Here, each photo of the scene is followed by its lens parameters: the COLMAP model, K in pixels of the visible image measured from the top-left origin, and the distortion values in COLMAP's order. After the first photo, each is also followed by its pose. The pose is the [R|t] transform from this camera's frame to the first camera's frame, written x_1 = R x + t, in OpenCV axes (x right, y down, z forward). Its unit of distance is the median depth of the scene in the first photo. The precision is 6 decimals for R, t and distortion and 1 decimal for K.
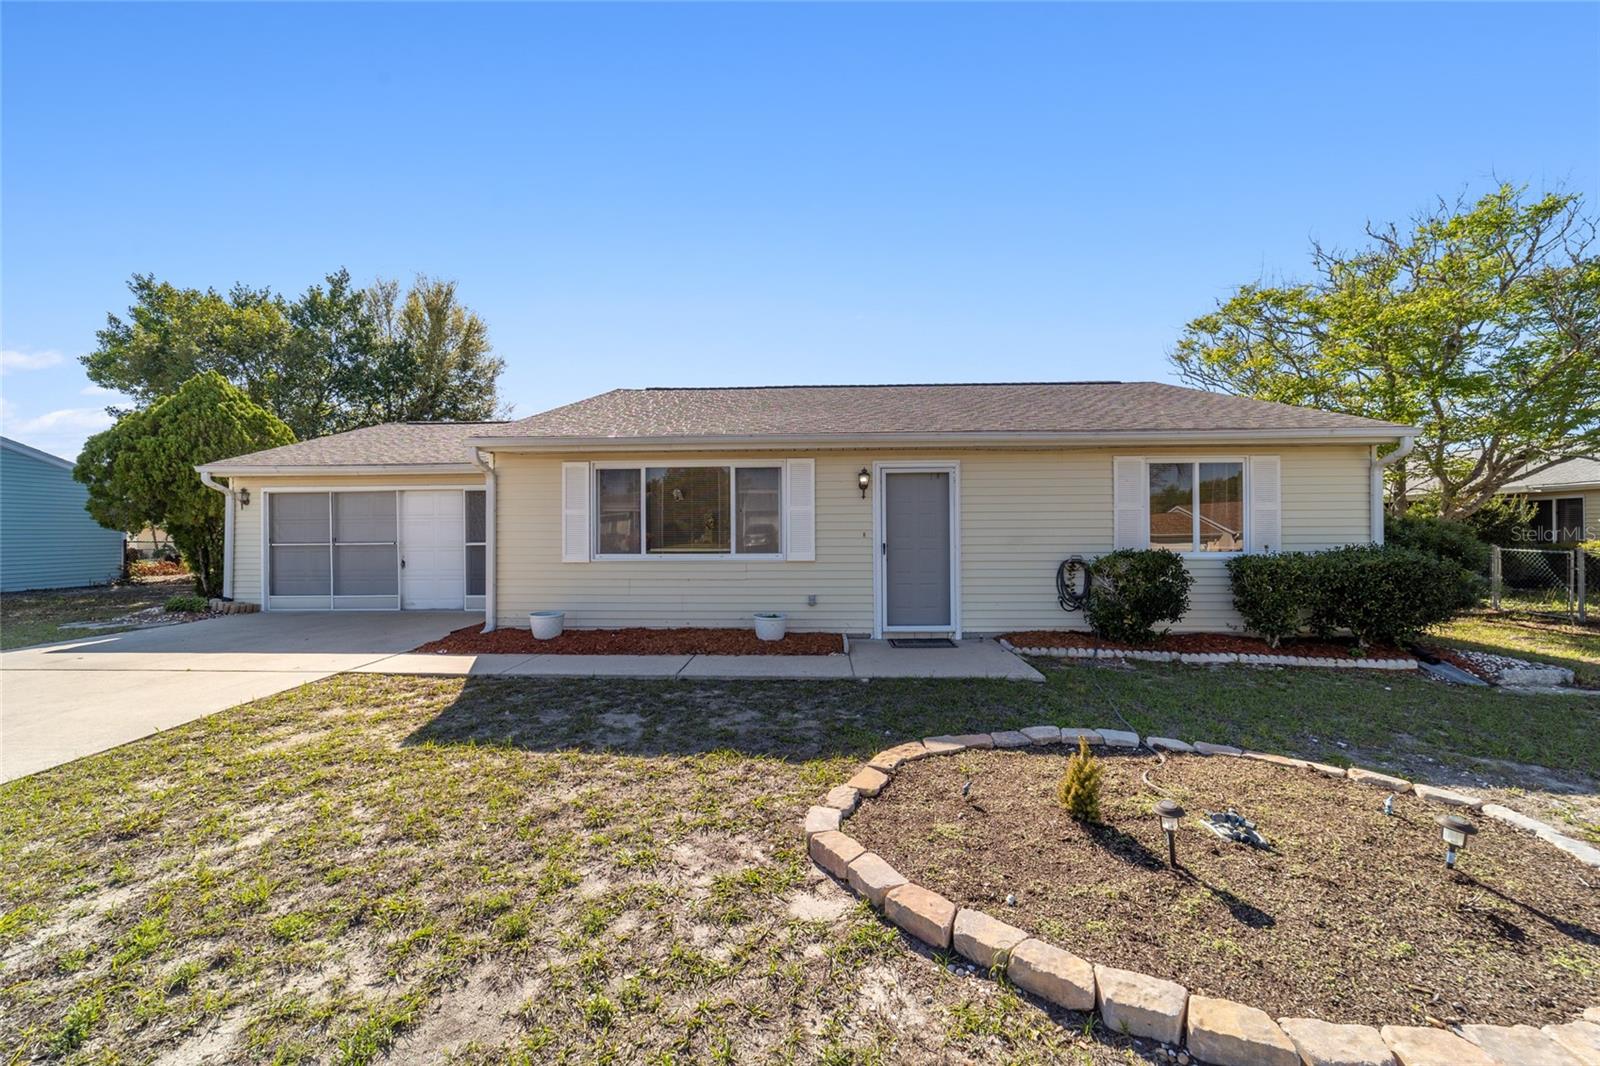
lens RADIAL K [[615.2, 0, 802.1], [0, 615.2, 536.9], [0, 0, 1]] dist [-0.011978, 0.004375]
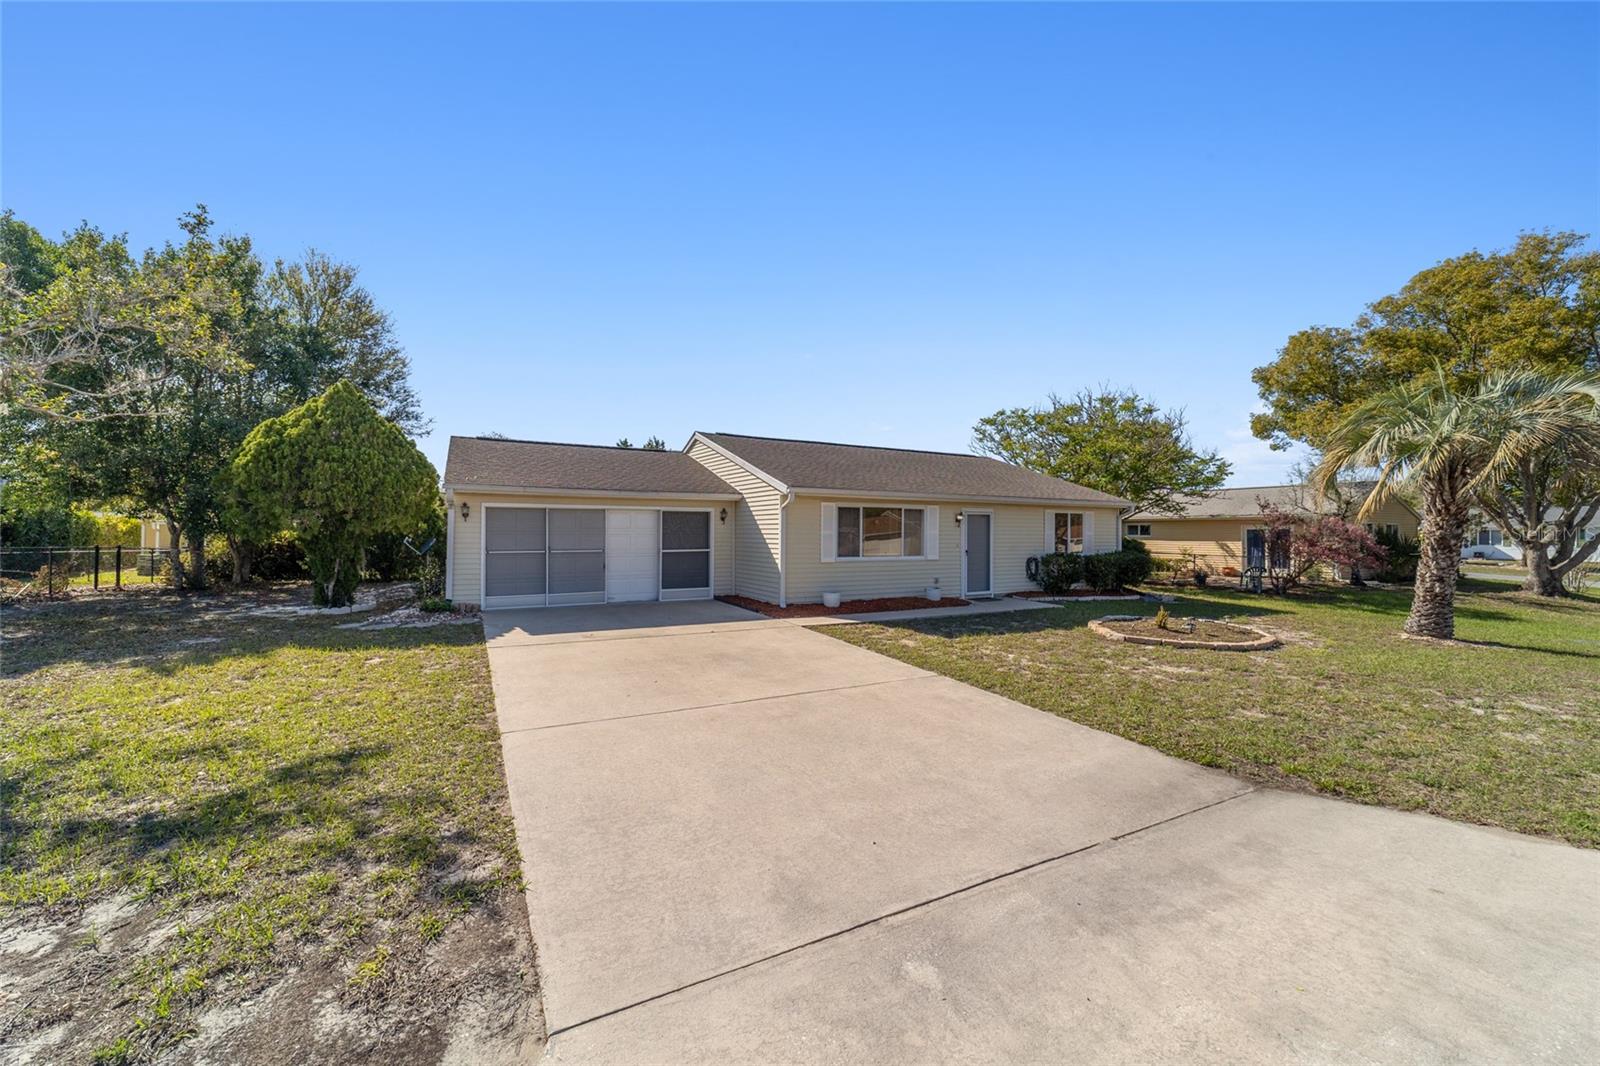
lens RADIAL K [[615.2, 0, 800.5], [0, 615.2, 529.4], [0, 0, 1]] dist [-0.011978, 0.004375]
pose [[0.855737, 0.012509, 0.517260, -1.326517], [-0.006414, 0.999887, -0.013570, -0.025278], [-0.517372, 0.008295, 0.855720, -0.401251]]
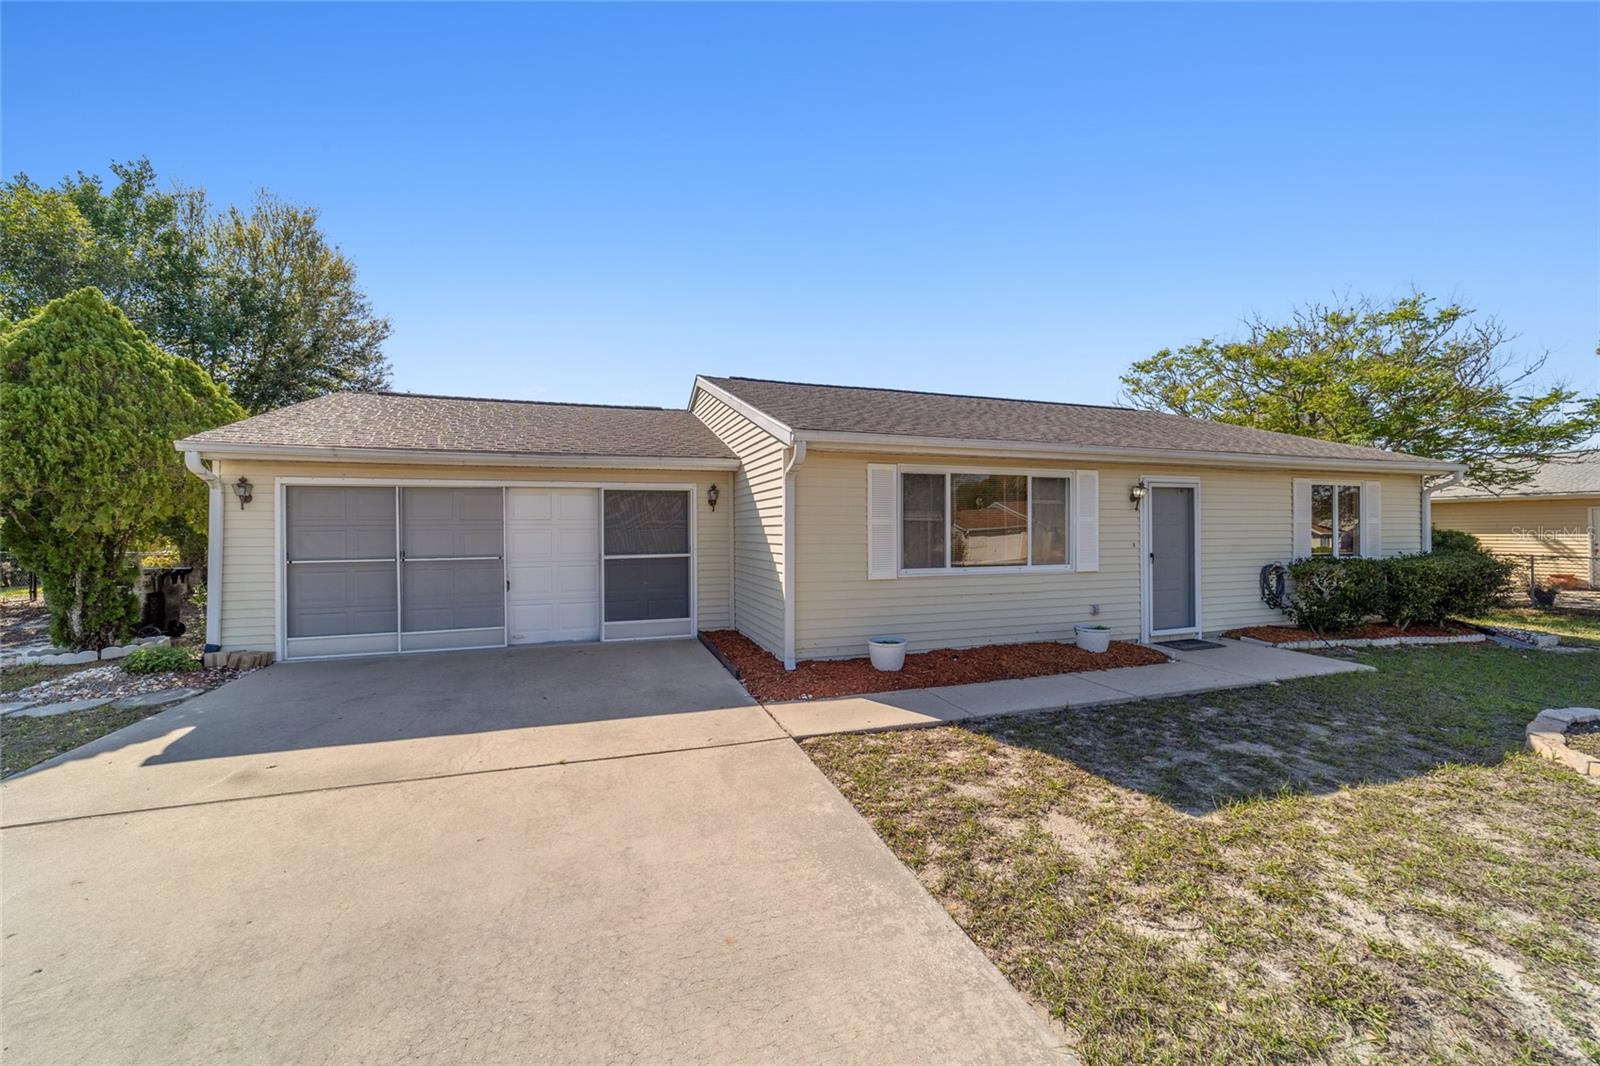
lens RADIAL K [[615.2, 0, 795.2], [0, 615.2, 527.3], [0, 0, 1]] dist [-0.011978, 0.004375]
pose [[0.932644, 0.002699, 0.360787, -0.816606], [0.002116, 0.999914, -0.012950, -0.021454], [-0.360791, 0.012841, 0.932558, 0.233936]]
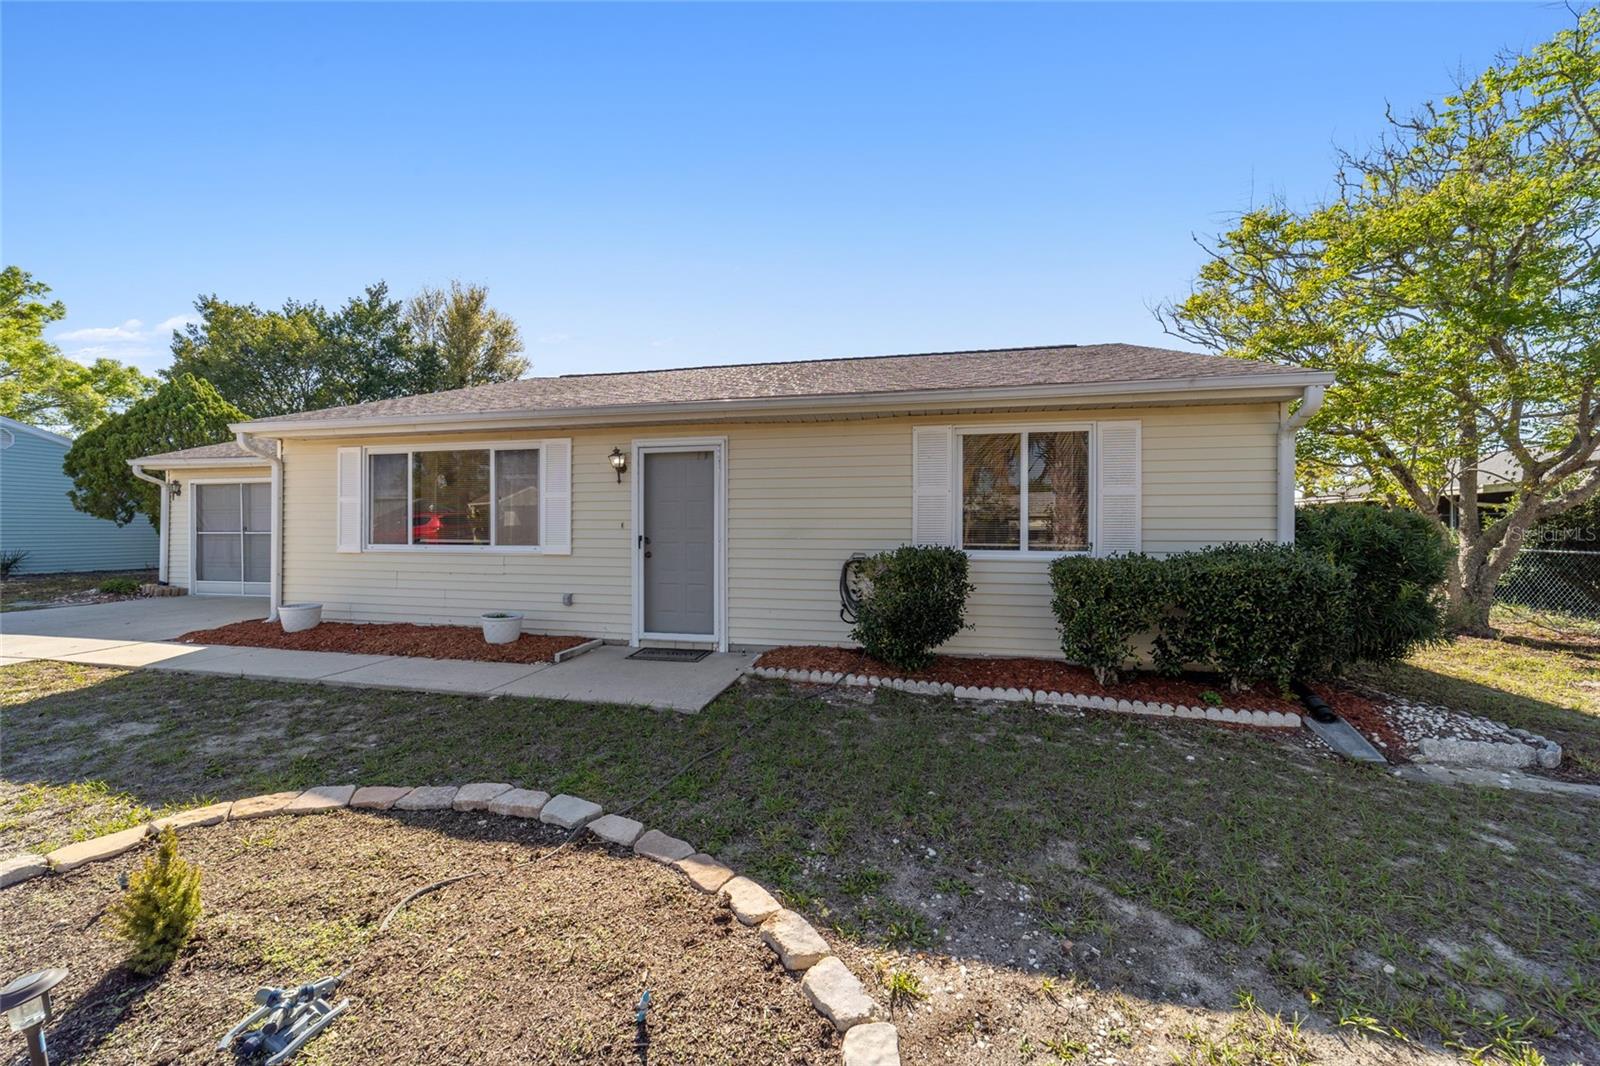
lens RADIAL K [[615.2, 0, 805.8], [0, 615.2, 528.4], [0, 0, 1]] dist [-0.011978, 0.004375]
pose [[0.982923, 0.007041, -0.183885, 0.512324], [-0.008375, 0.999944, -0.006479, 0.004357], [0.183829, 0.007908, 0.982926, 0.202569]]
